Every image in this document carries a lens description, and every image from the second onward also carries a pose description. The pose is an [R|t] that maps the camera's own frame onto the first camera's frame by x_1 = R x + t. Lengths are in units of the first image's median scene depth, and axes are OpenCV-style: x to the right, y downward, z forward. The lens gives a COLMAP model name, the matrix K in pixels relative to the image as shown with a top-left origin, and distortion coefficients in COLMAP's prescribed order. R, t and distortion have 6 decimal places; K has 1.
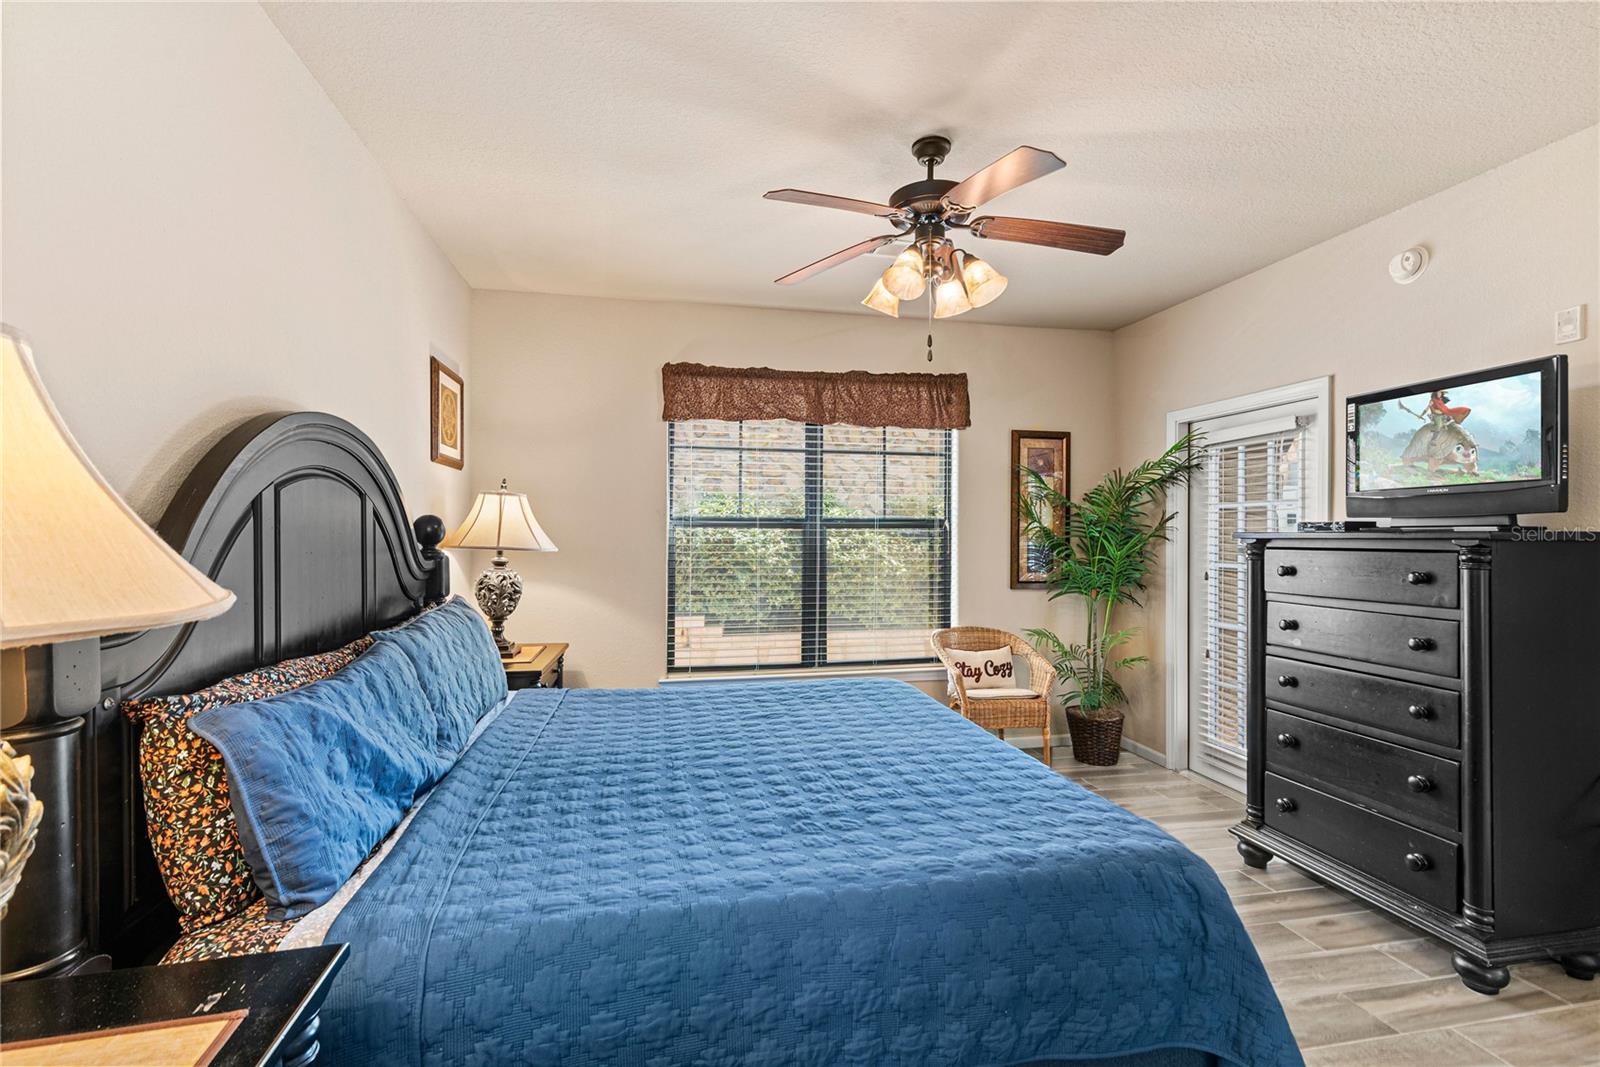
lens RADIAL K [[703.5, 0, 800.0], [0, 703.5, 533.5], [0, 0, 1]] dist [-0.052478, 0.000026]
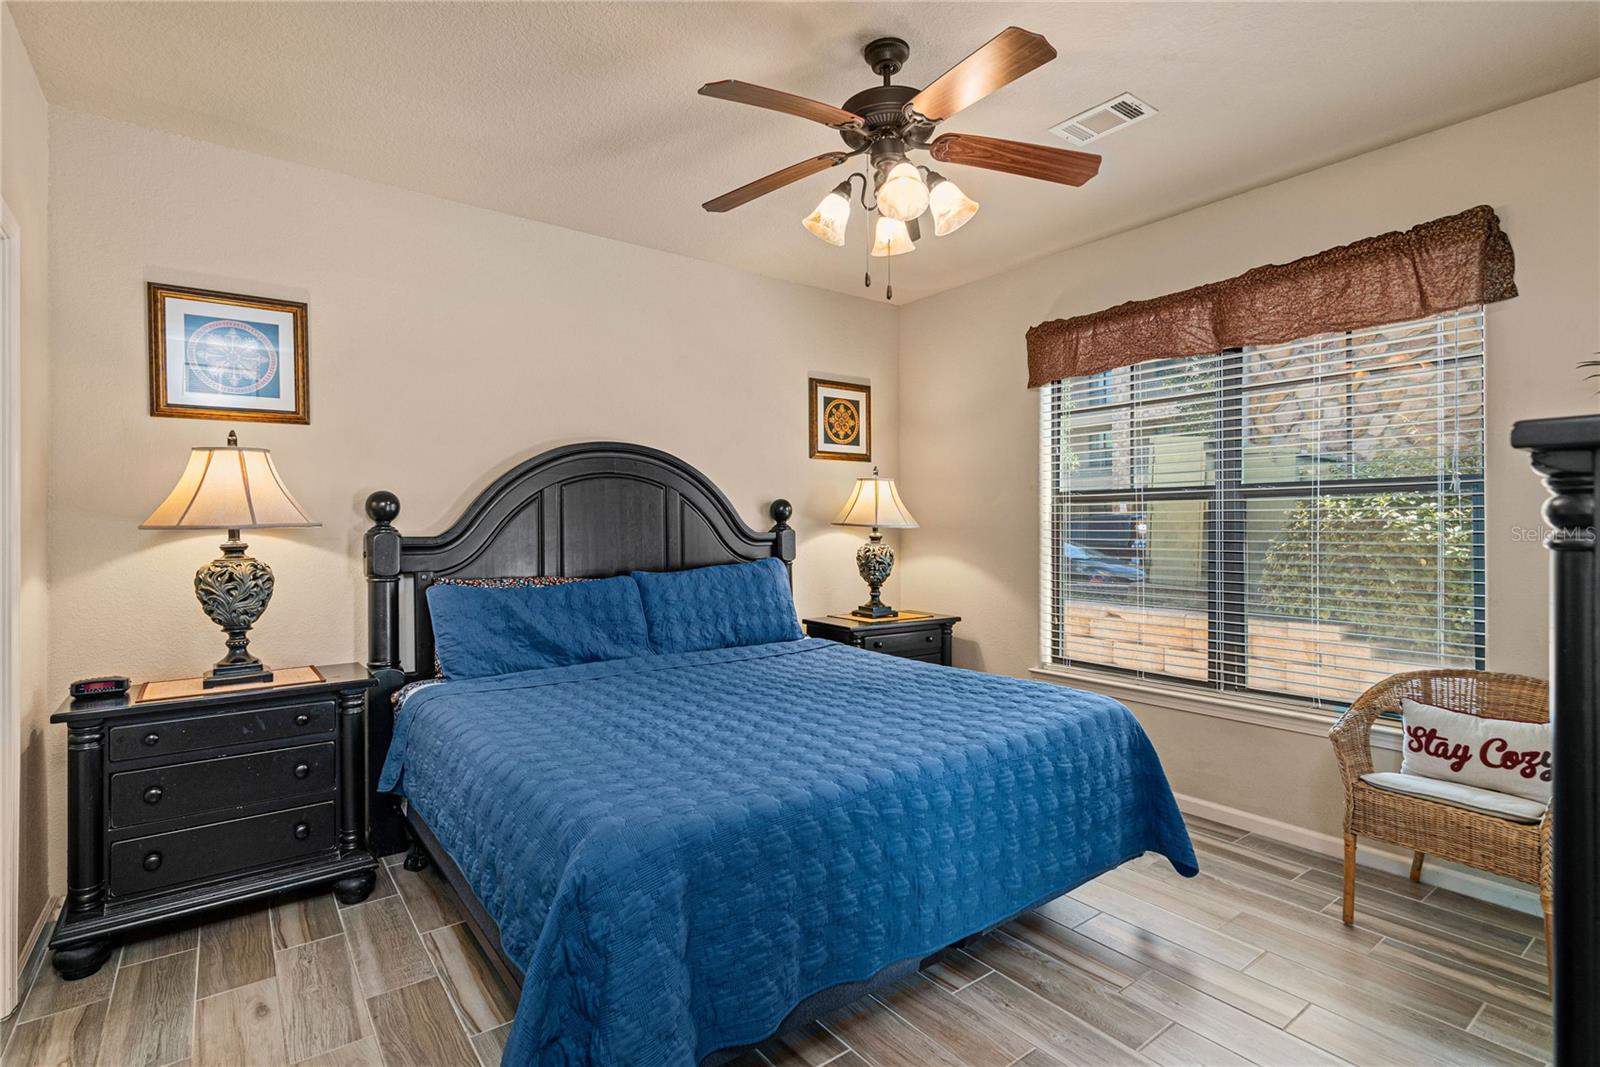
lens RADIAL K [[774.8, 0, 817.3], [0, 774.8, 529.1], [0, 0, 1]] dist [0.003993, 0.000853]
pose [[0.418451, 0.001251, -0.908239, 0.595710], [0.008993, 0.999944, 0.005520, 0.015571], [0.908195, -0.010478, 0.418416, 0.291684]]
